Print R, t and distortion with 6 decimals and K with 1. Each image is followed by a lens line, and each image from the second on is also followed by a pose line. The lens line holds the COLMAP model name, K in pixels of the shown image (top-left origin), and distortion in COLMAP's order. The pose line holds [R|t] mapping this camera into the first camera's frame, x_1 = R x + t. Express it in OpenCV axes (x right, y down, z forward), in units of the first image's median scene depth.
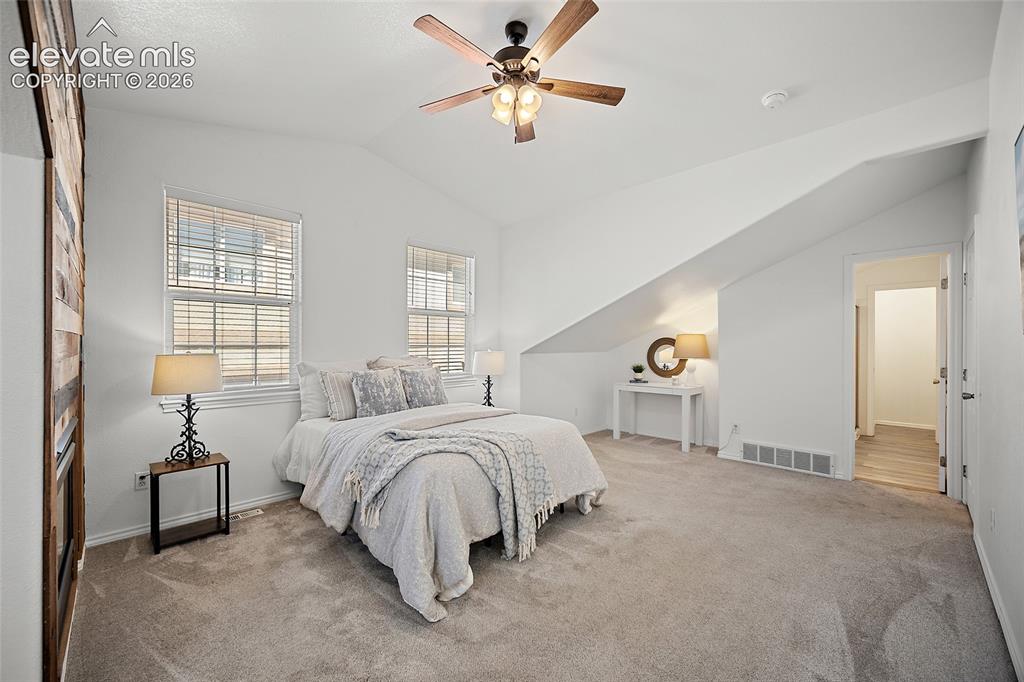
lens RADIAL K [[403.4, 0, 516.0], [0, 403.4, 345.9], [0, 0, 1]] dist [-0.009667, 0.000445]
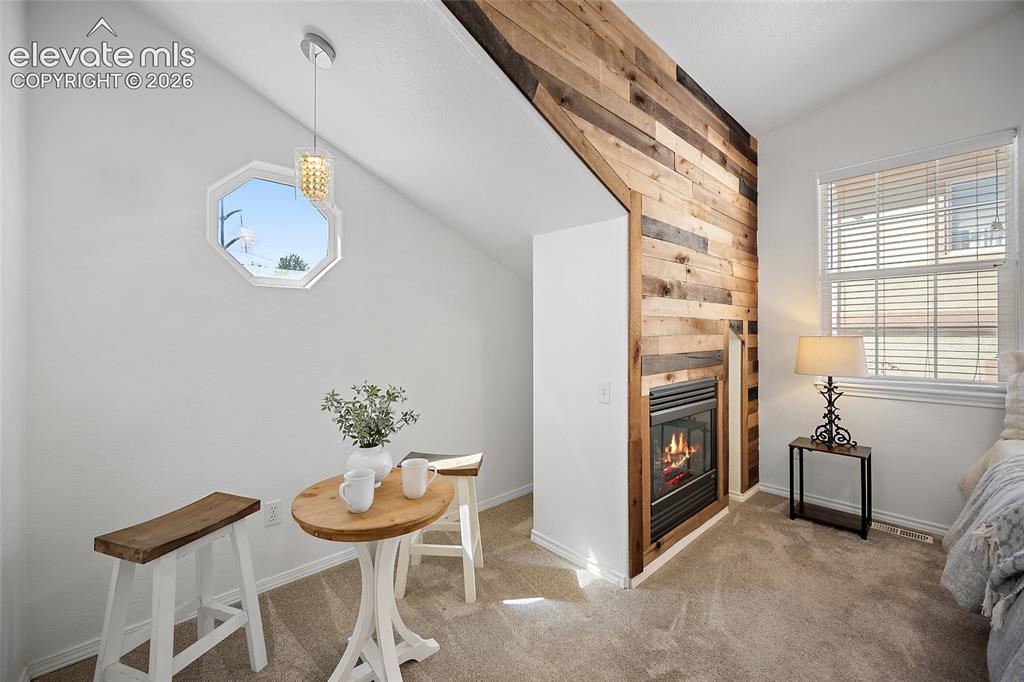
lens RADIAL K [[403.4, 0, 483.6], [0, 403.4, 329.9], [0, 0, 1]] dist [-0.009667, 0.000445]
pose [[-0.070989, -0.000141, -0.997477, 0.228764], [0.004737, 0.999989, -0.000478, 0.000811], [0.997466, -0.004759, -0.070987, 0.219296]]
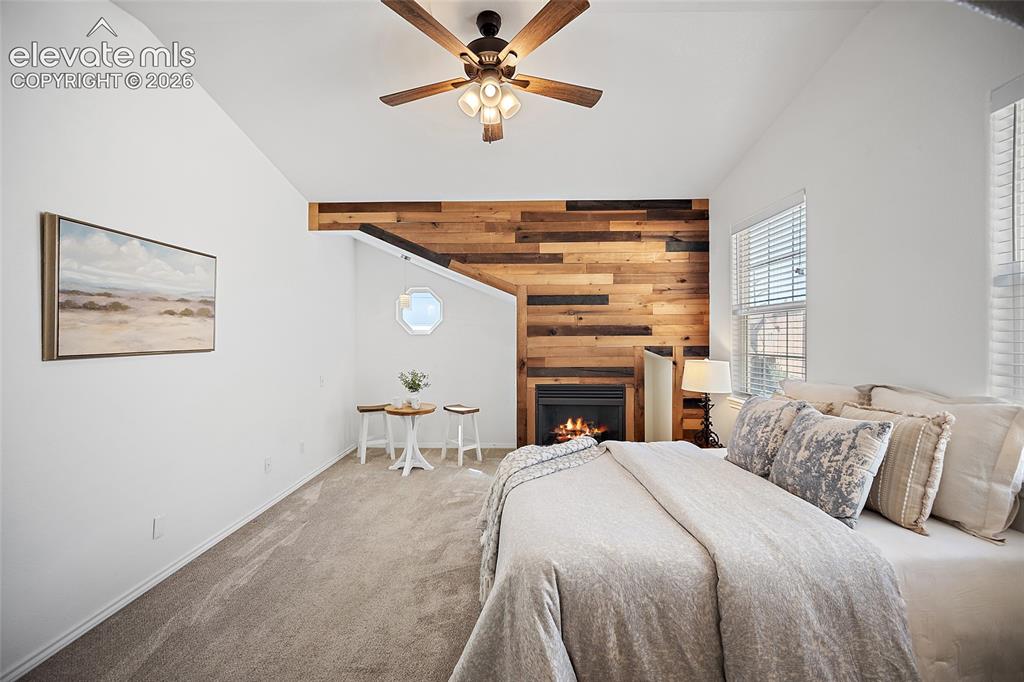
lens RADIAL K [[403.4, 0, 496.7], [0, 403.4, 343.1], [0, 0, 1]] dist [-0.009667, 0.000445]
pose [[-0.739280, 0.019664, -0.673111, 0.316272], [0.012112, 0.999800, 0.015905, -0.017117], [0.673289, 0.003605, -0.739371, 0.572552]]
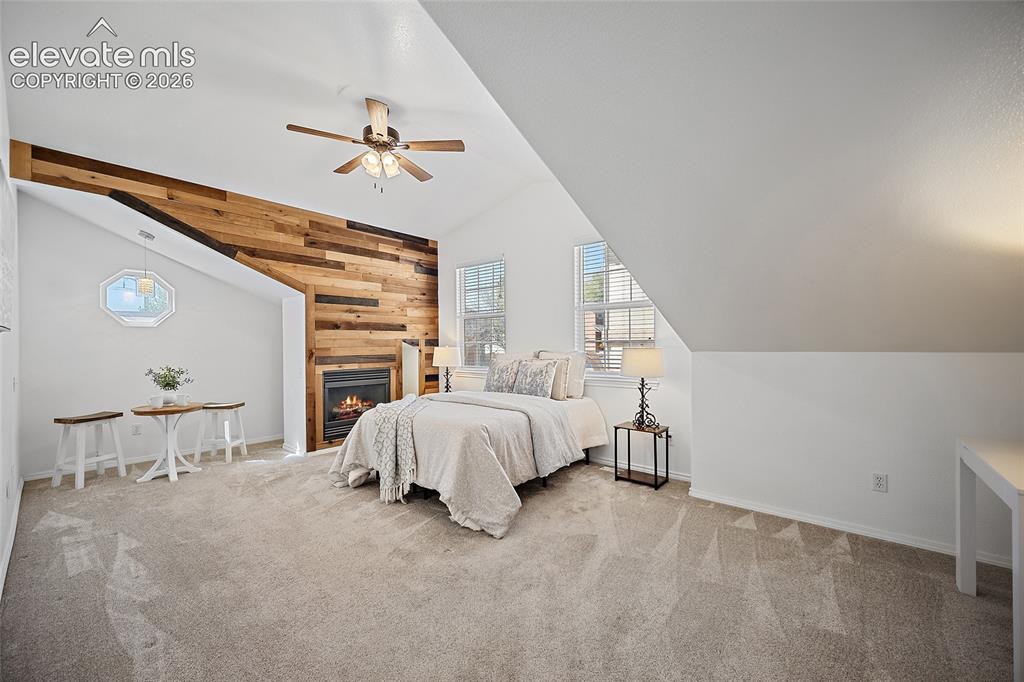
lens RADIAL K [[403.4, 0, 509.7], [0, 403.4, 348.7], [0, 0, 1]] dist [-0.009667, 0.000445]
pose [[0.049690, 0.020794, -0.998548, 0.501608], [0.007346, 0.999749, 0.021184, -0.002915], [0.998738, -0.008388, 0.049525, 0.493125]]
